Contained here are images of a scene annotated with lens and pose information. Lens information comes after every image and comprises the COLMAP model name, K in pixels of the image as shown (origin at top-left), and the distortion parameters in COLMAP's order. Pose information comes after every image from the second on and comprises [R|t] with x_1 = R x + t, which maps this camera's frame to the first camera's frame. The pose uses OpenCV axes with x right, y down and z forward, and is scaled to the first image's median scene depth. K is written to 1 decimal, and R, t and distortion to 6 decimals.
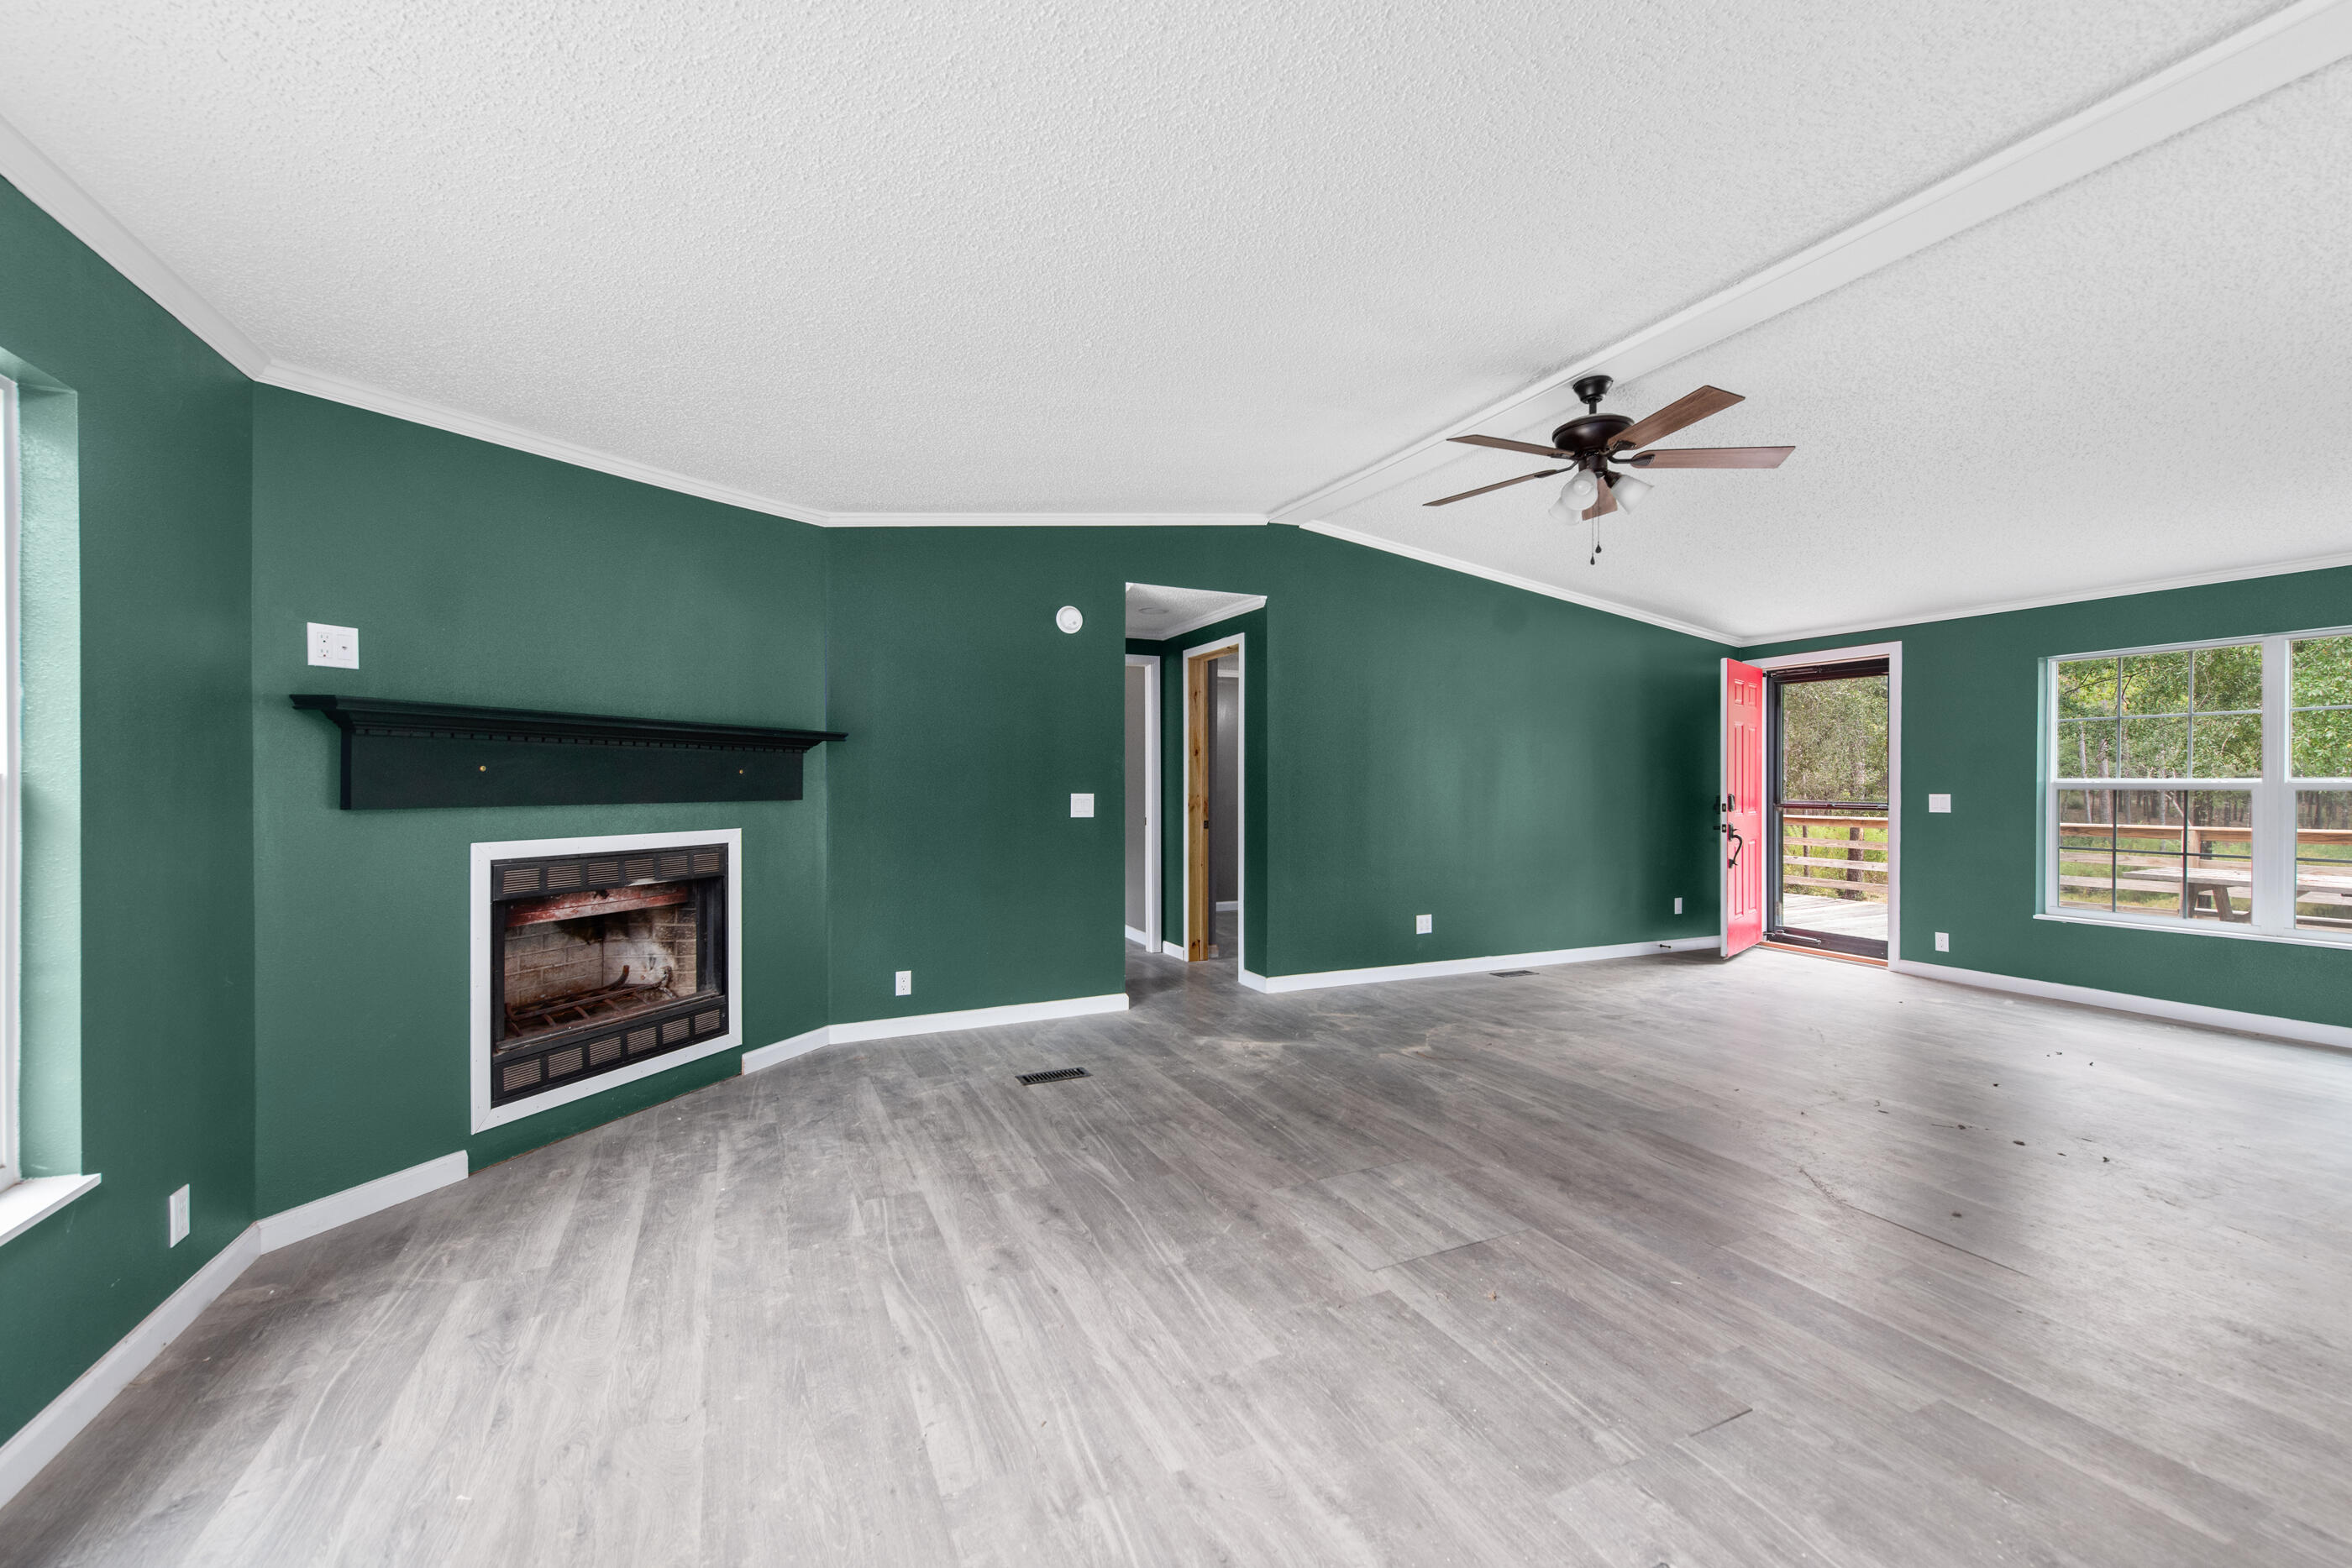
lens RADIAL K [[936.3, 0, 1180.7], [0, 936.3, 785.6], [0, 0, 1]] dist [0.015768, -0.006443]
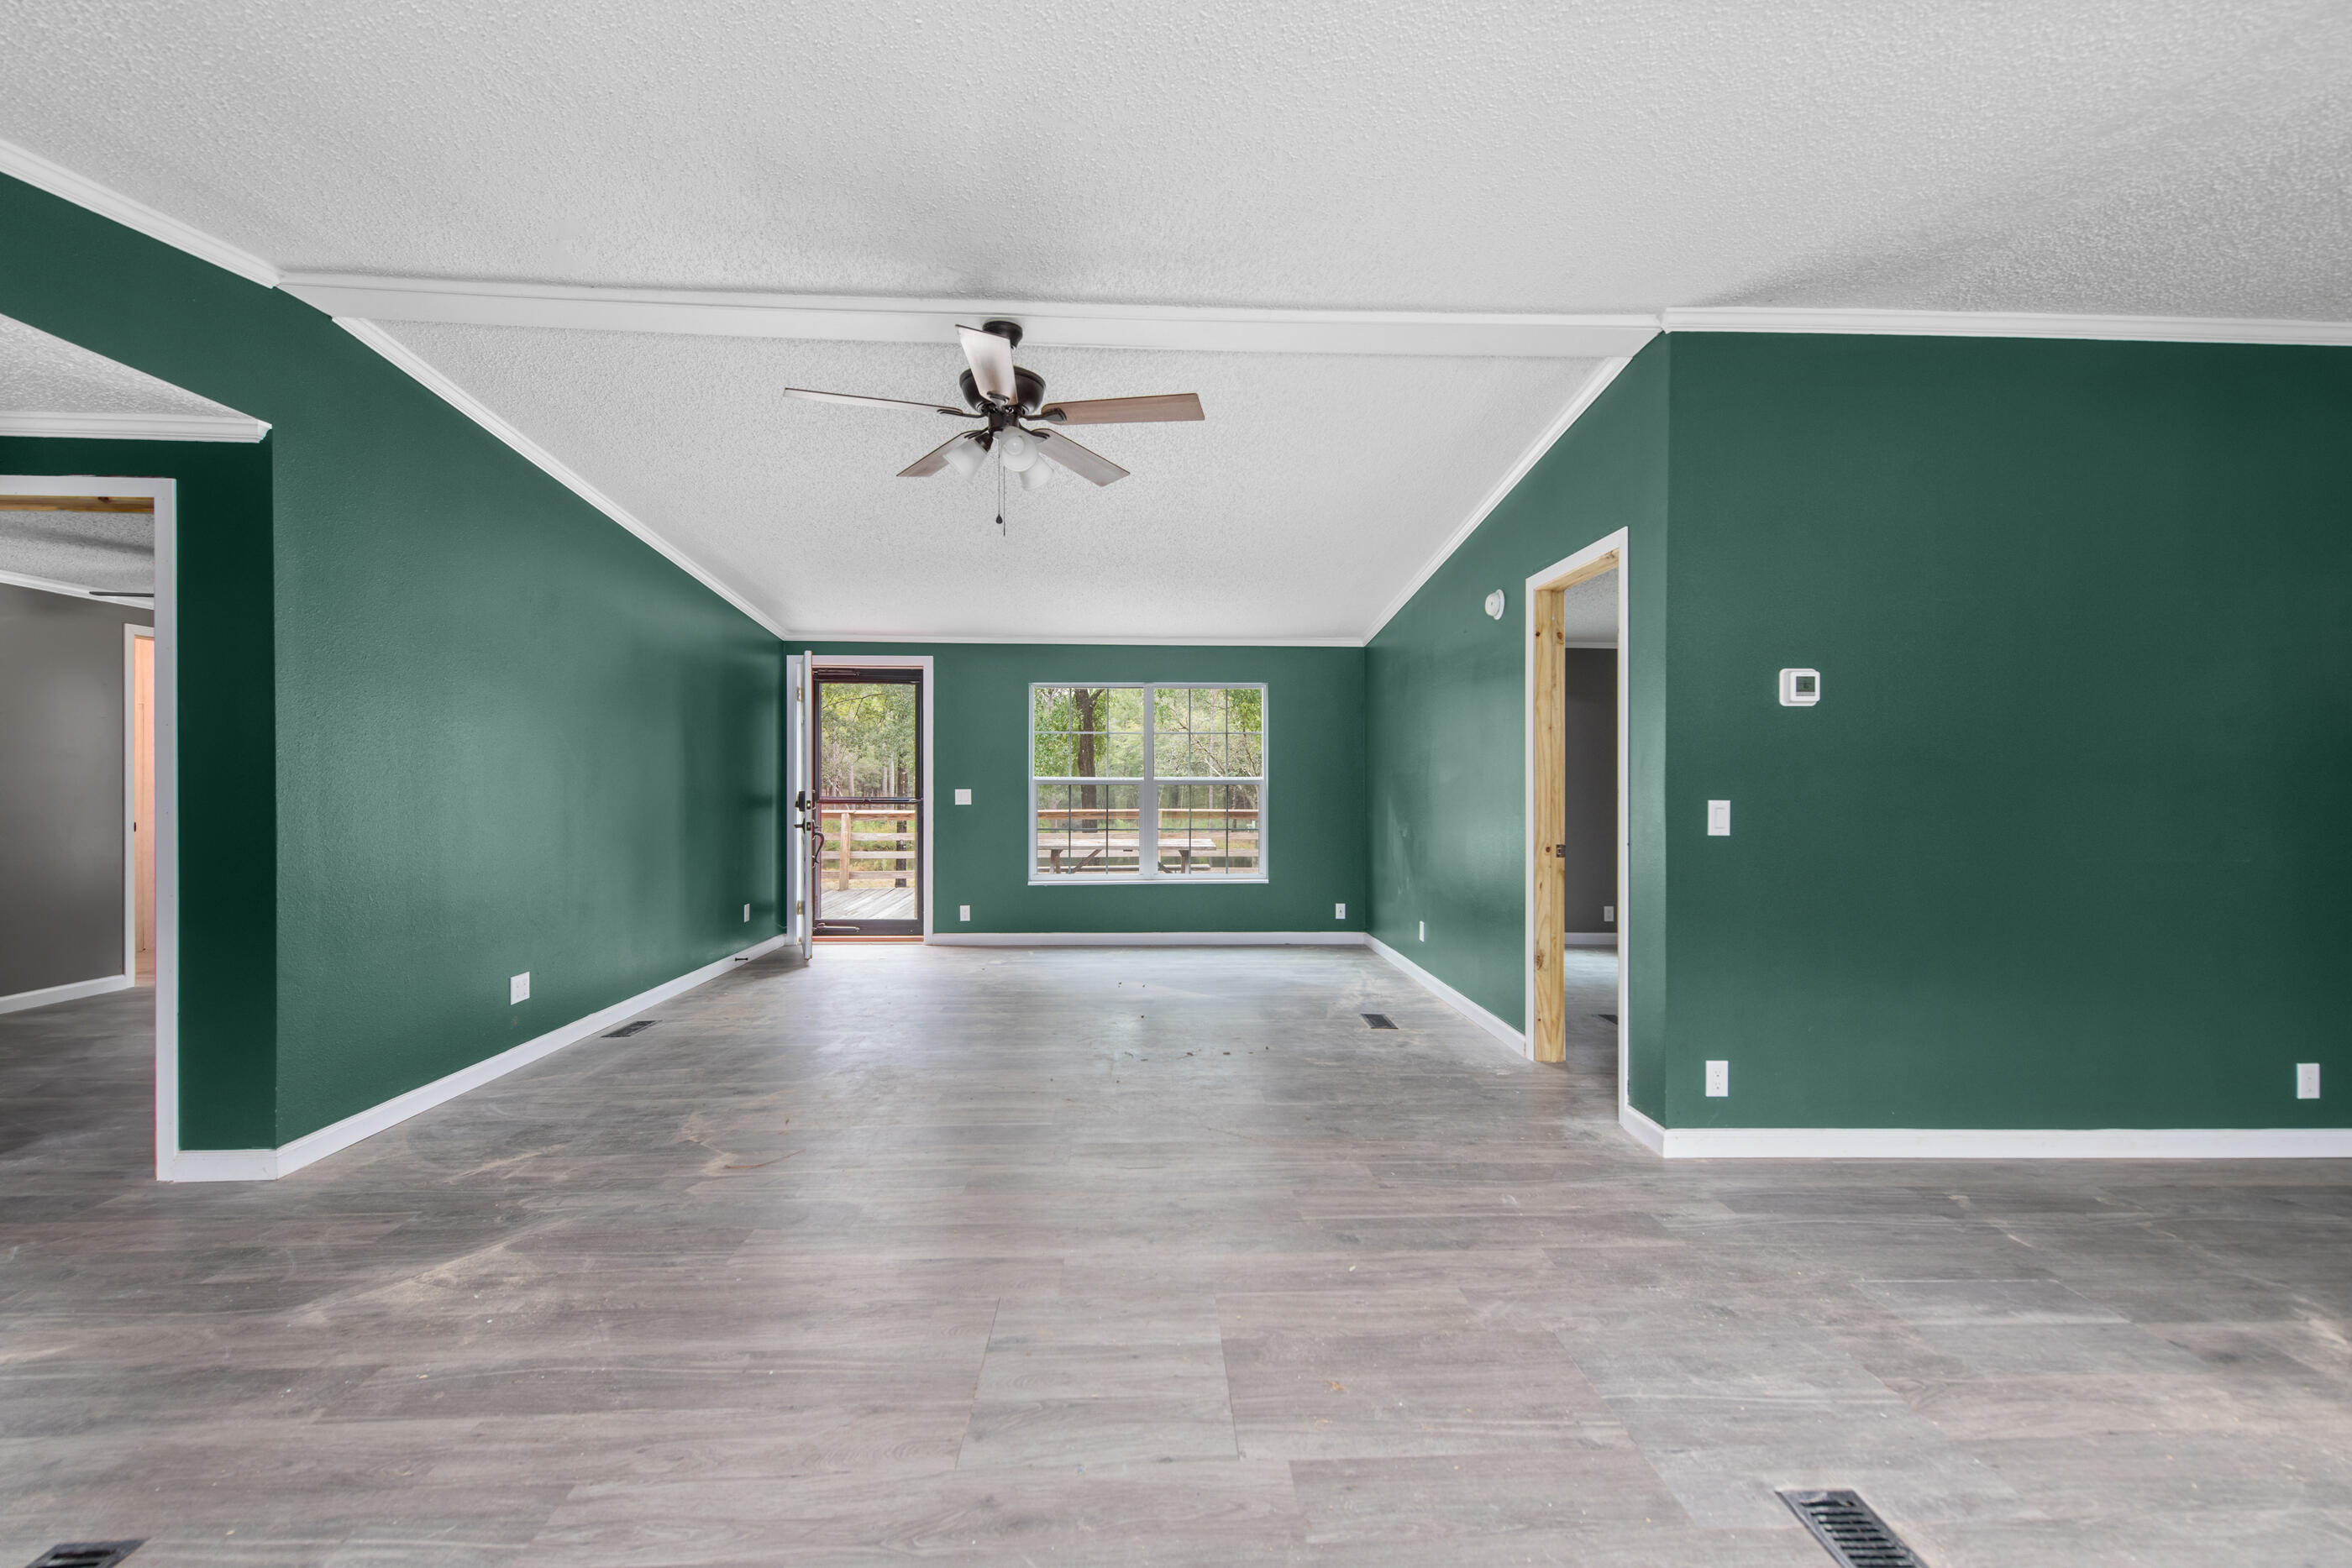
lens RADIAL K [[943.0, 0, 1178.4], [0, 943.0, 787.9], [0, 0, 1]] dist [0.017657, -0.005857]
pose [[0.384831, -0.007948, 0.922953, -0.317115], [0.000428, 0.999964, 0.008432, -0.004268], [-0.922987, -0.002850, 0.384821, 0.494711]]
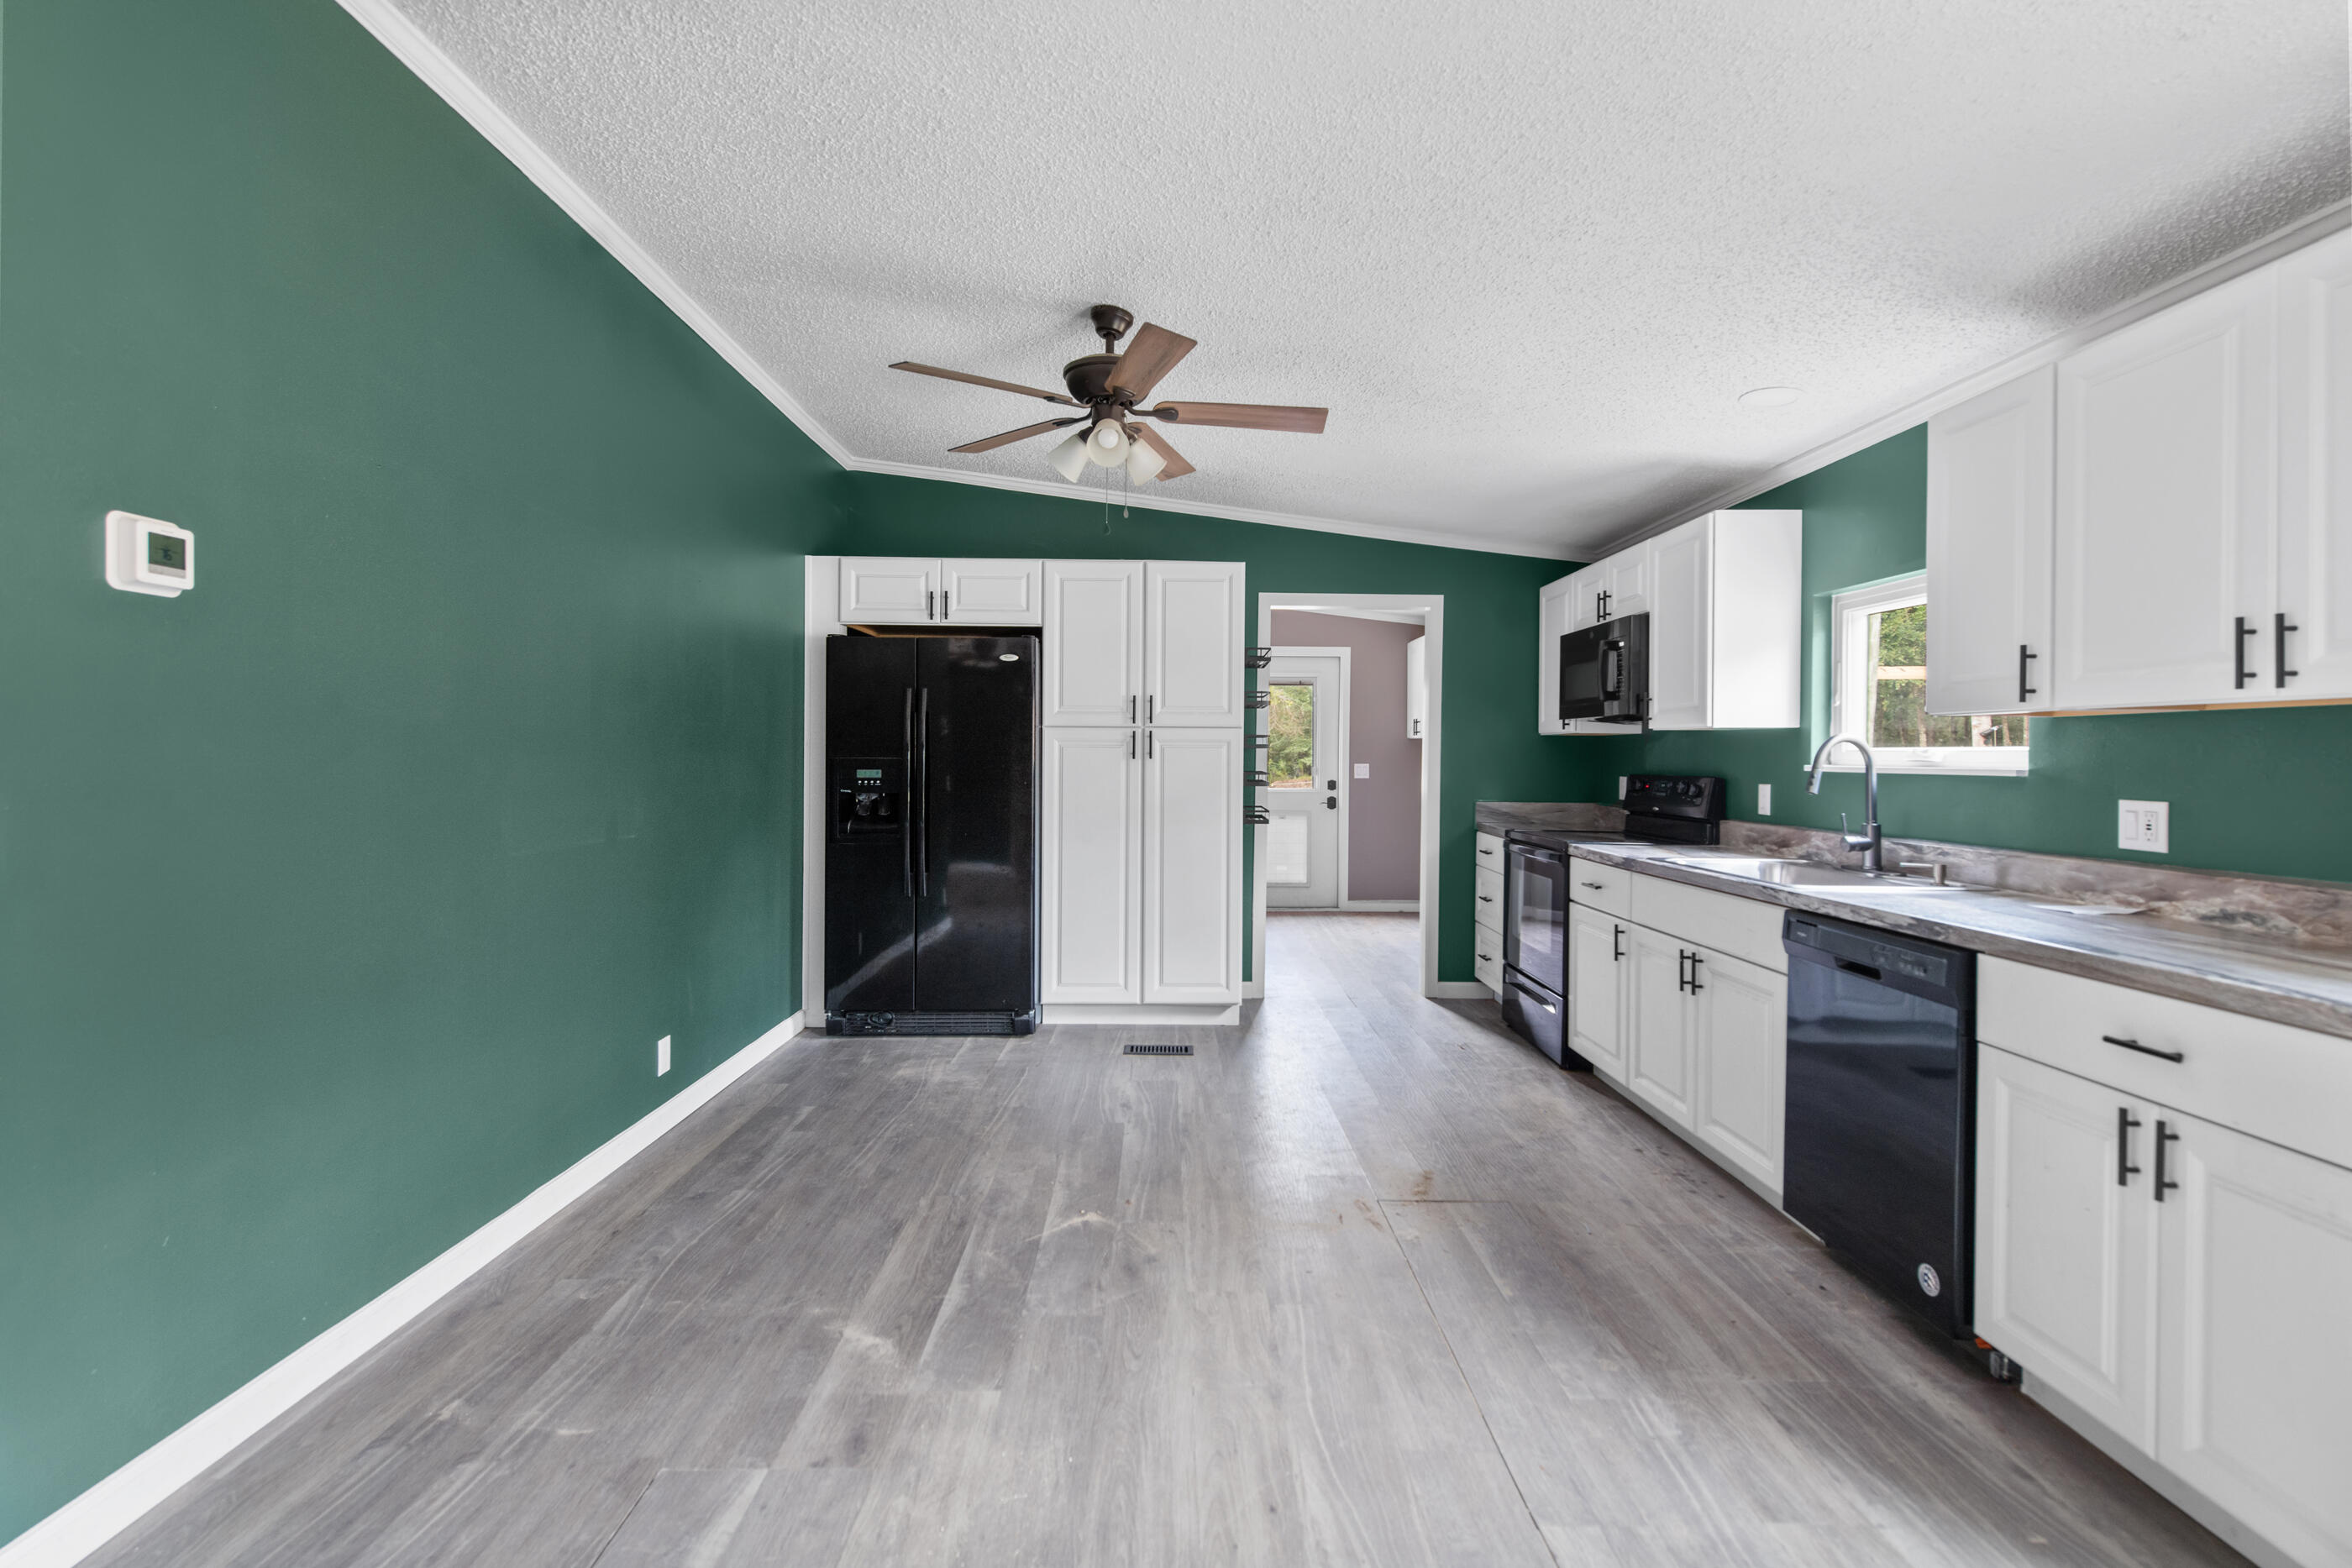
lens RADIAL K [[1038.5, 0, 1182.5], [0, 1038.5, 760.1], [0, 0, 1]] dist [0.006840, -0.000606]
pose [[-0.915539, -0.013788, 0.401992, 0.088161], [-0.012354, 0.999905, 0.006160, -0.005759], [-0.402039, 0.000673, -0.915622, 0.546770]]
